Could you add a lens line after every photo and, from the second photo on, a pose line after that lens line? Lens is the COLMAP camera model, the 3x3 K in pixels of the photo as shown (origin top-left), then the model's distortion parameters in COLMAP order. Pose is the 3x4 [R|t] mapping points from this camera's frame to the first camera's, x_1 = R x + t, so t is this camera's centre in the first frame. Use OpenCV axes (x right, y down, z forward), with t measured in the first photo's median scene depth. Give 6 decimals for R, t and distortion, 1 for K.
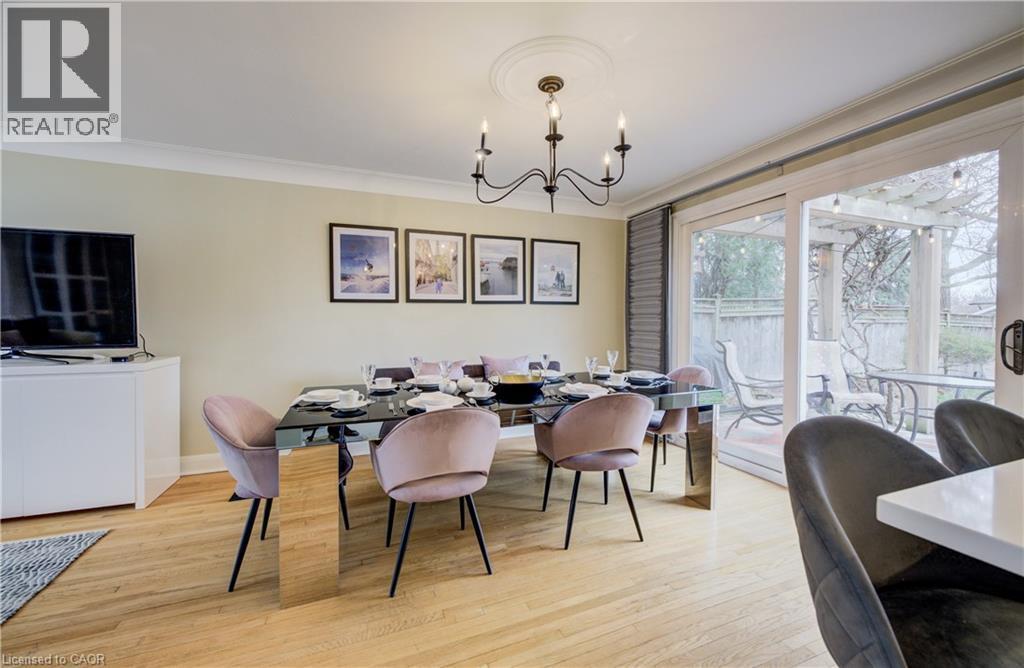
lens RADIAL K [[398.1, 0, 506.7], [0, 398.1, 323.8], [0, 0, 1]] dist [-0.001358, -0.000064]
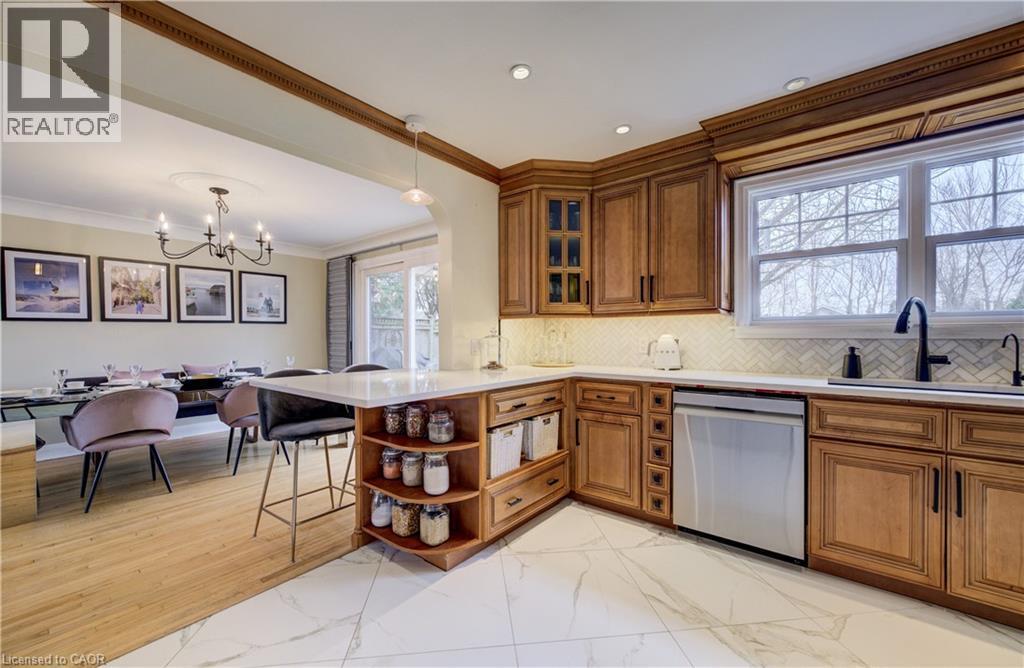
lens RADIAL K [[403.3, 0, 510.6], [0, 403.3, 338.9], [0, 0, 1]] dist [0.000371, 0.000279]
pose [[0.859948, -0.009524, 0.510293, 0.158430], [0.009191, 0.999953, 0.003175, 0.003650], [-0.510299, 0.001960, 0.859995, -0.563654]]
